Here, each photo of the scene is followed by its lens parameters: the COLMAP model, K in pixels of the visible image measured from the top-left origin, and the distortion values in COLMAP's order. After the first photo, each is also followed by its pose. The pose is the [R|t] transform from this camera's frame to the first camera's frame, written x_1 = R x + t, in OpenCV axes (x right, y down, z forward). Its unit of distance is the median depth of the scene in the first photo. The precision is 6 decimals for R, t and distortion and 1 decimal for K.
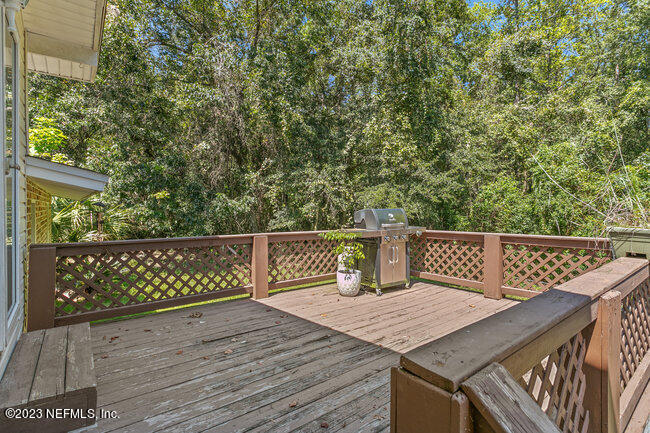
lens RADIAL K [[315.5, 0, 323.1], [0, 315.5, 206.4], [0, 0, 1]] dist [-0.000176, 0.001016]
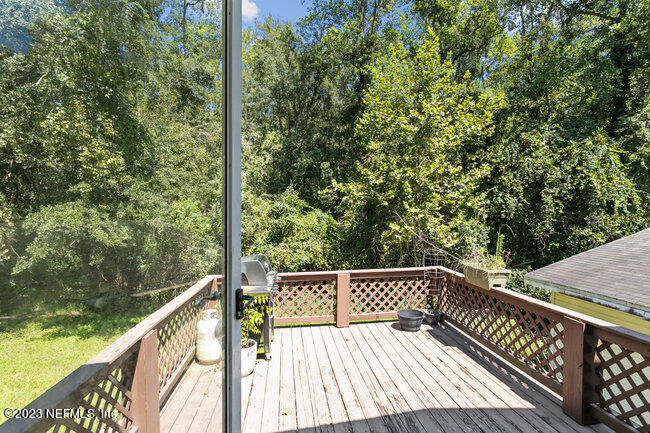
lens RADIAL K [[324.5, 0, 309.0], [0, 324.5, 224.7], [0, 0, 1]] dist [0.002216, 0.000230]
pose [[0.545145, -0.024213, 0.837992, -0.158206], [0.006609, 0.999676, 0.024585, -0.035231], [-0.838315, -0.007864, 0.545129, 0.131062]]
